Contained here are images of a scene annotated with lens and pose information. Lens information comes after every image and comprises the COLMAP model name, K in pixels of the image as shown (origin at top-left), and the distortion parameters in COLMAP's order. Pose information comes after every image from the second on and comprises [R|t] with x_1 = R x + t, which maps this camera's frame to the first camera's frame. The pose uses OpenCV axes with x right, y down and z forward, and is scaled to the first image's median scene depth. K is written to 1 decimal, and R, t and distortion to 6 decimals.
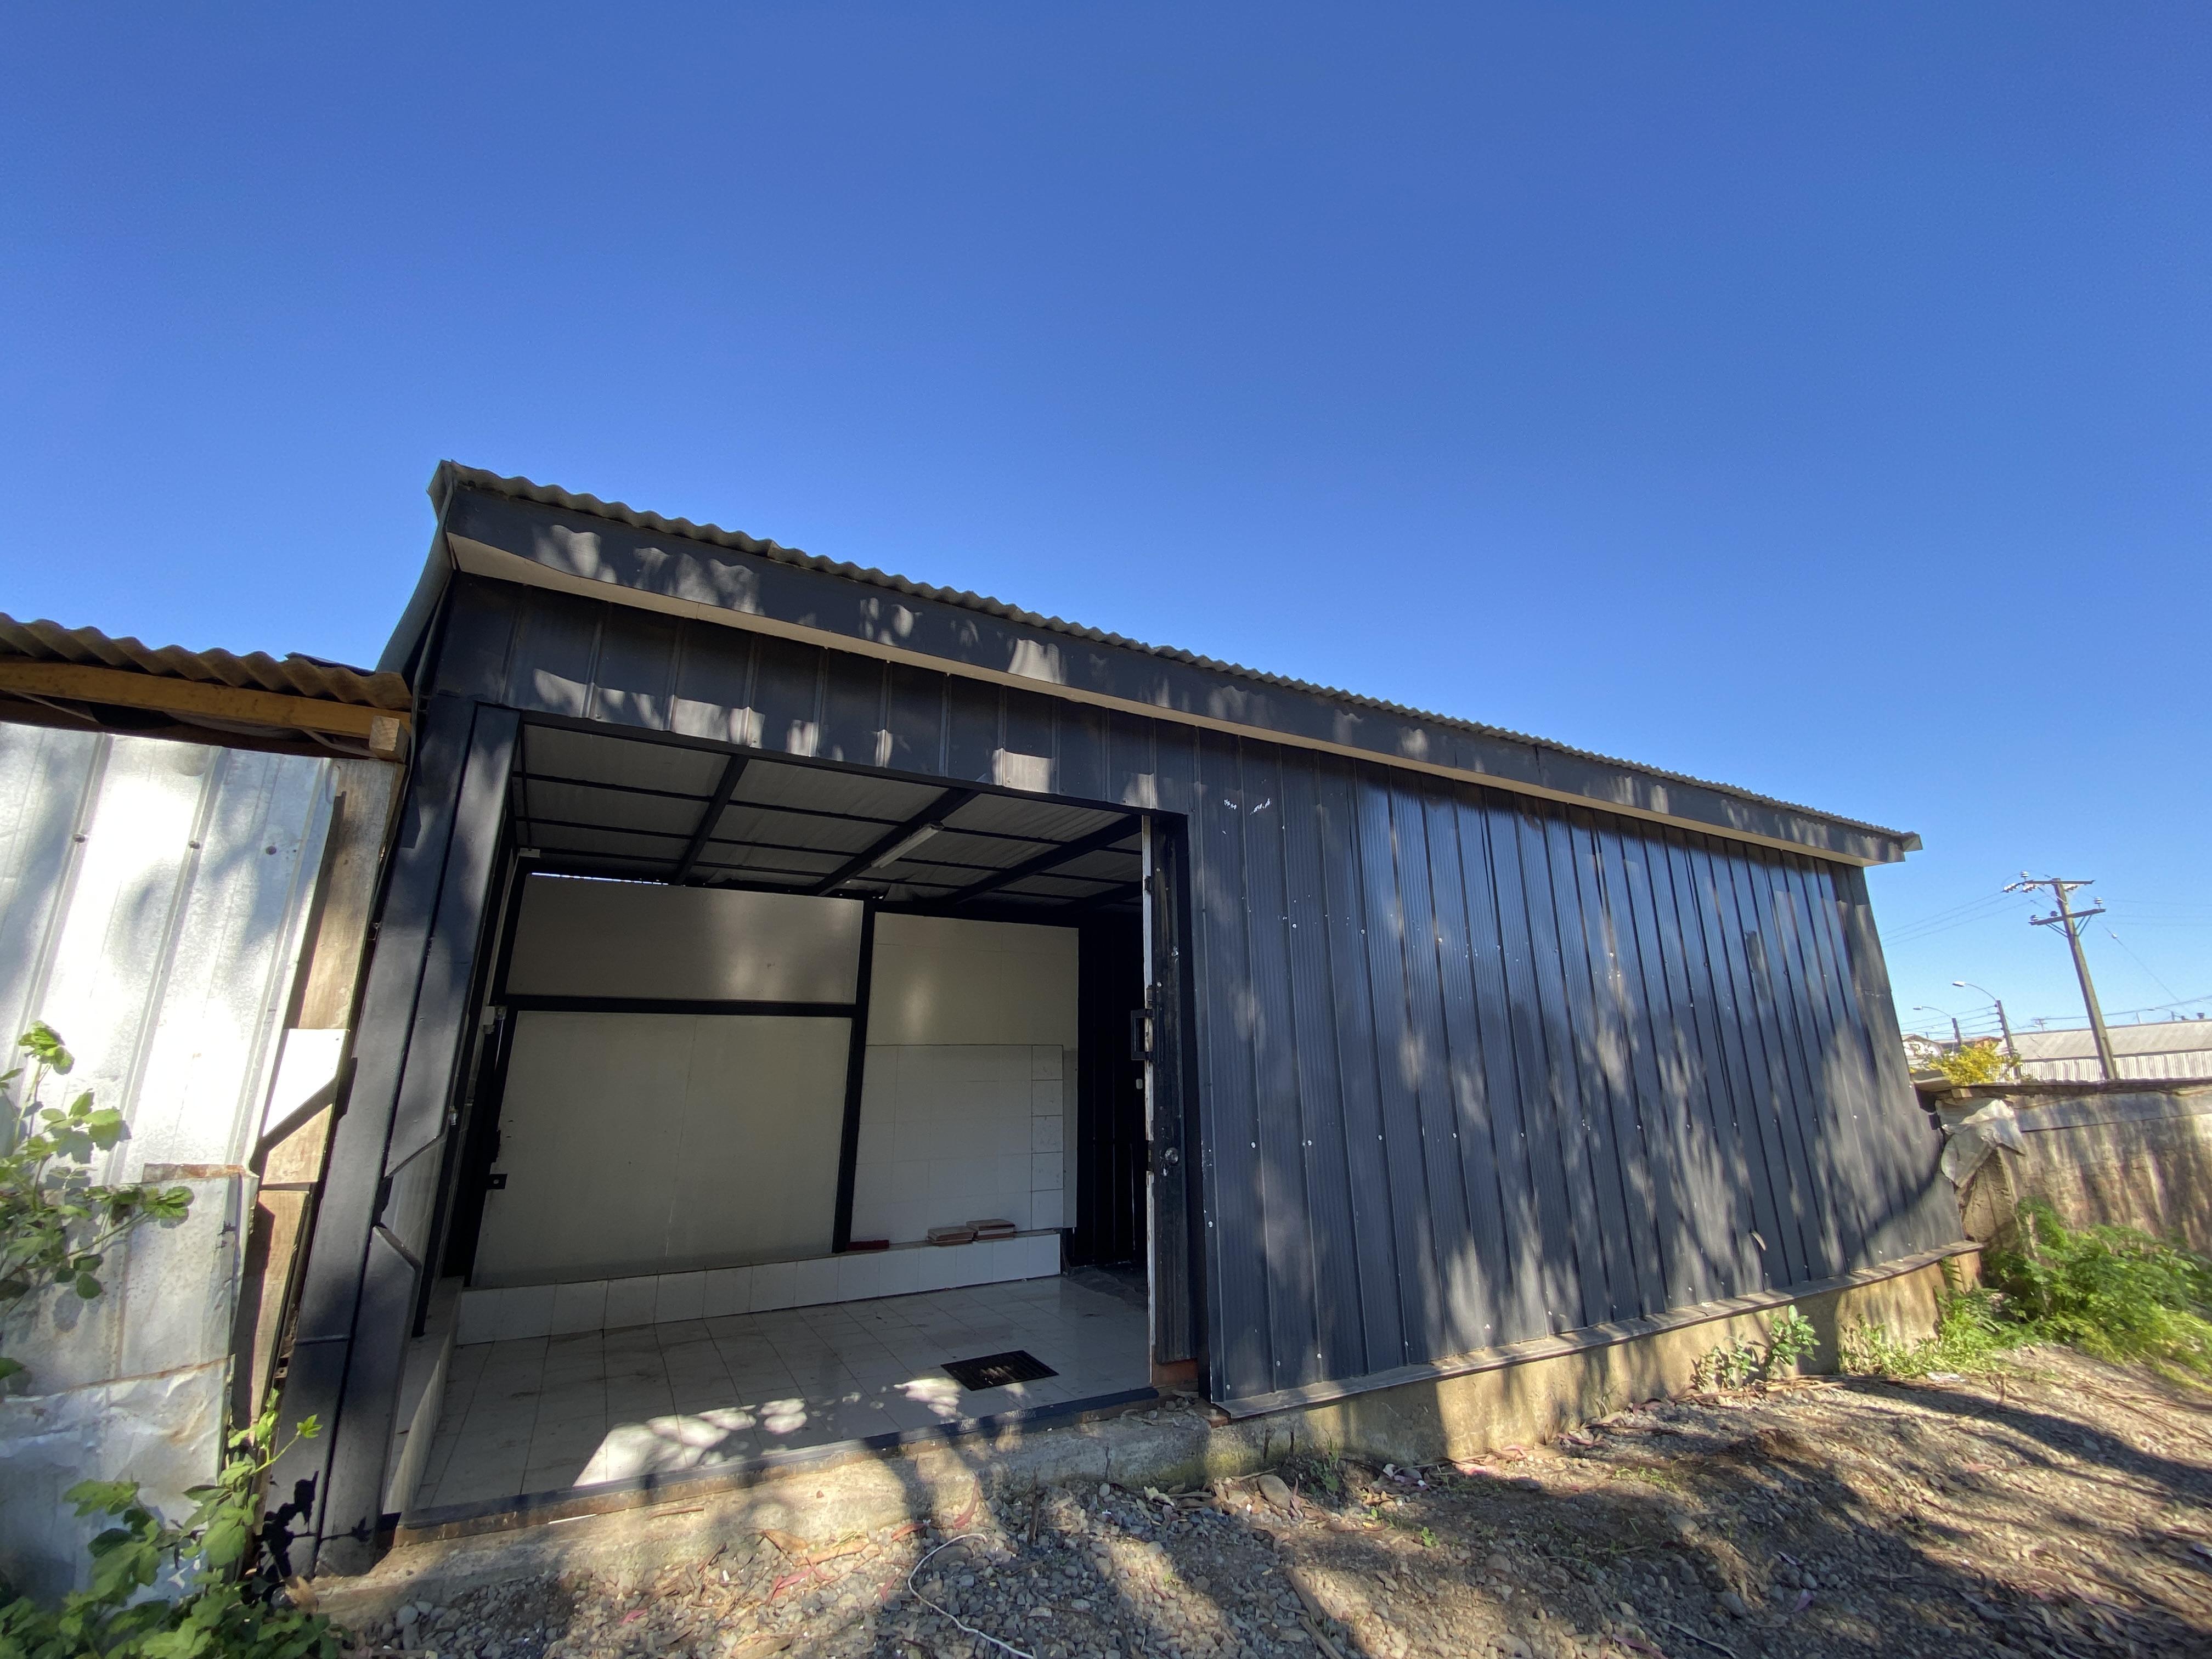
lens RADIAL K [[899.7, 0, 1110.0], [0, 899.7, 839.9], [0, 0, 1]] dist [-0.009591, -0.004658]
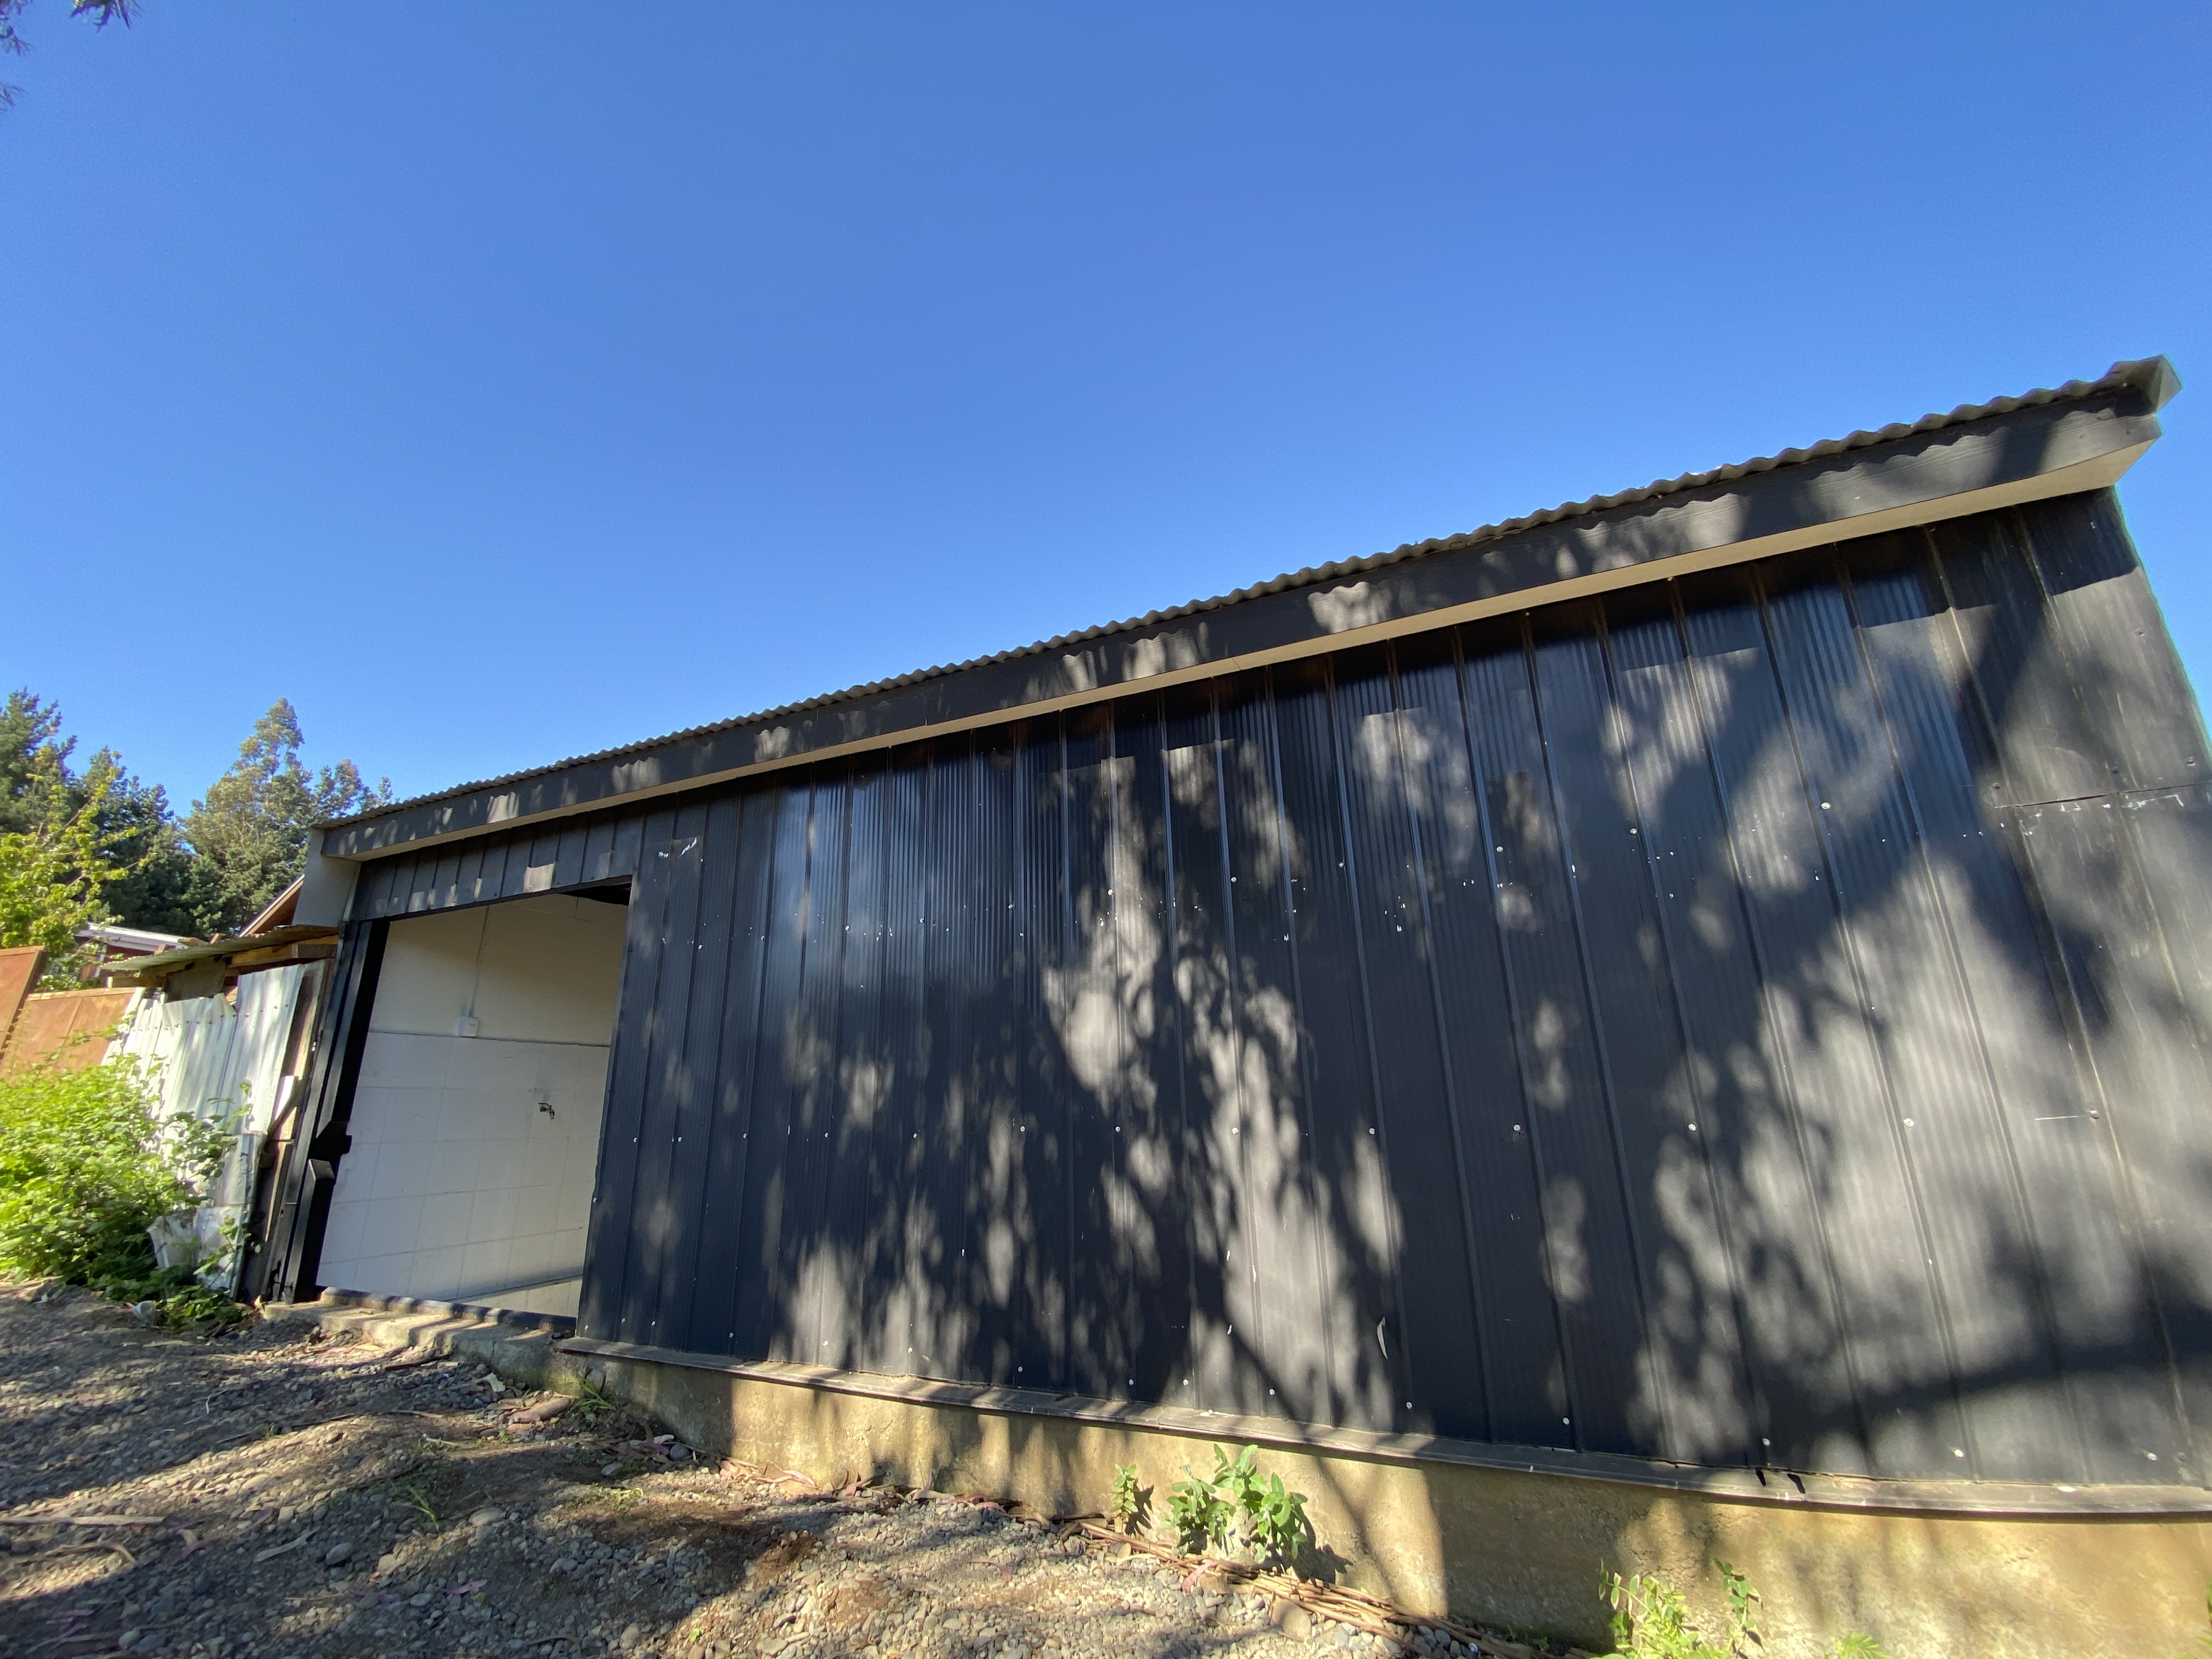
lens RADIAL K [[899.7, 0, 1105.7], [0, 899.7, 827.6], [0, 0, 1]] dist [-0.009591, -0.004658]
pose [[0.602902, -0.233315, -0.762937, 1.786453], [0.230015, 0.966510, -0.113804, 0.252674], [0.763939, -0.106875, 0.636377, 0.863972]]
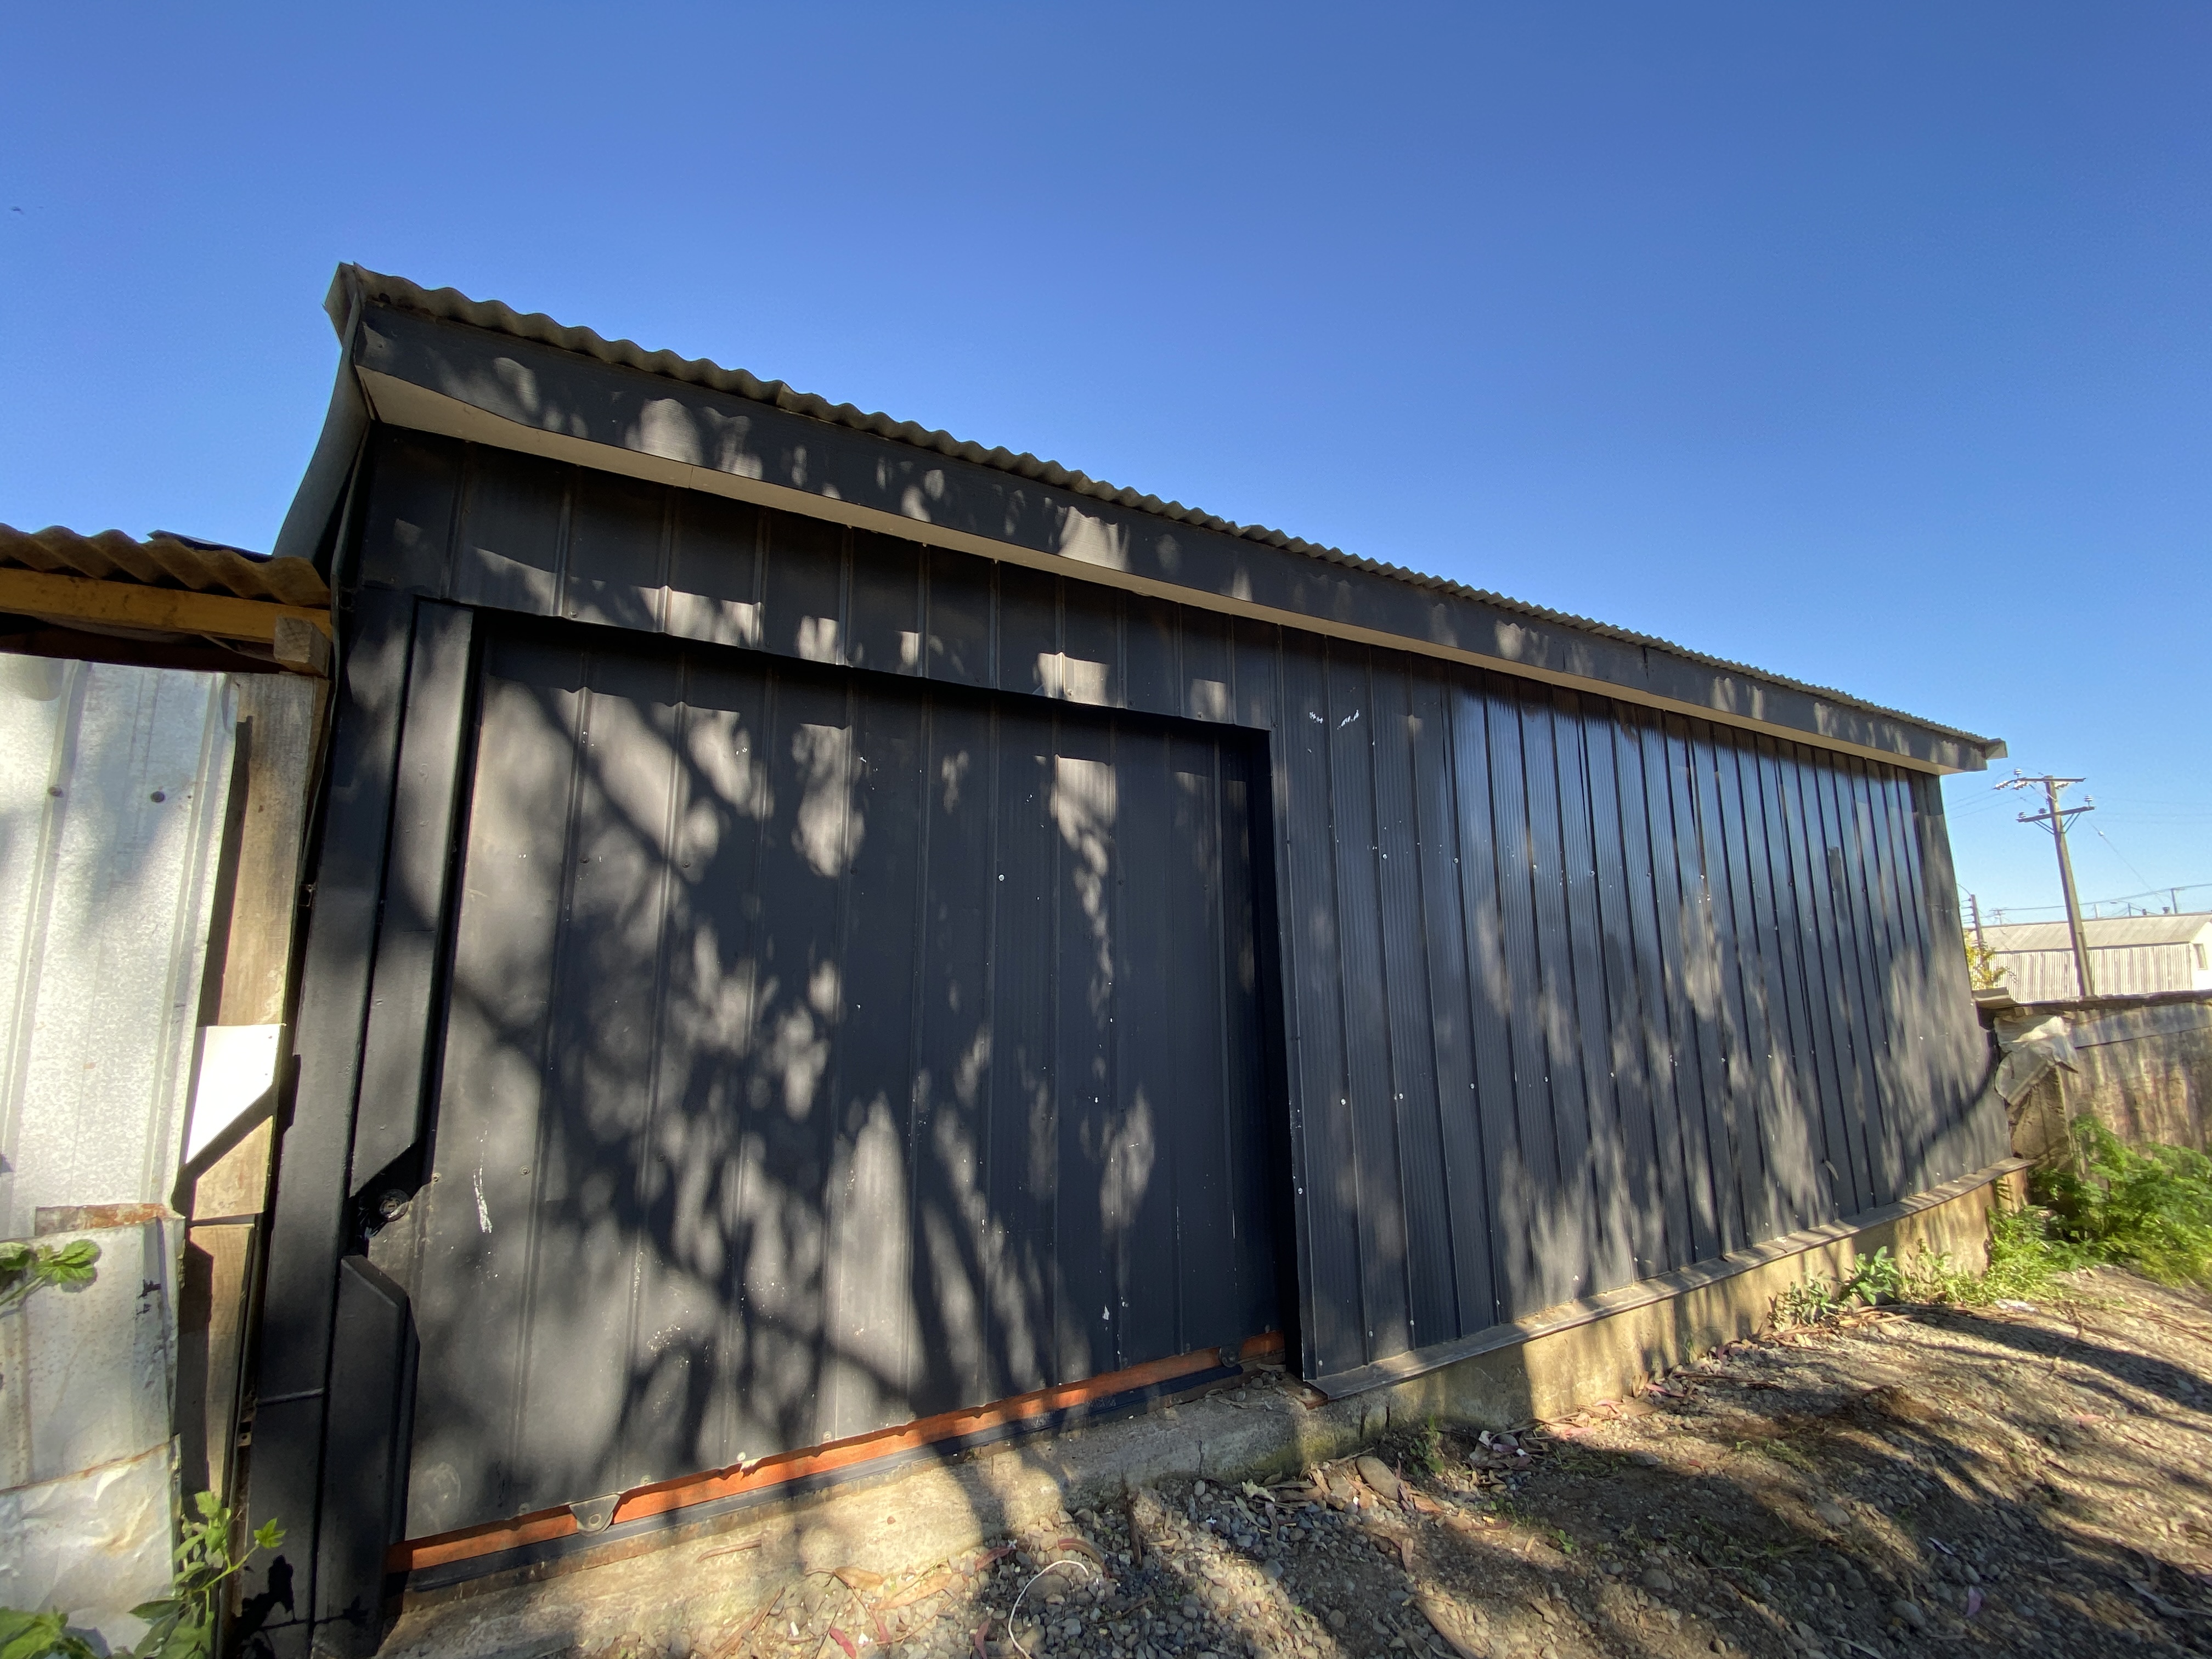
lens RADIAL K [[899.7, 0, 1103.5], [0, 899.7, 832.2], [0, 0, 1]] dist [-0.009591, -0.004658]
pose [[0.999653, -0.003995, 0.026040, -0.112806], [0.000977, 0.993377, 0.114900, -0.033344], [-0.026326, -0.114834, 0.993036, 0.164320]]
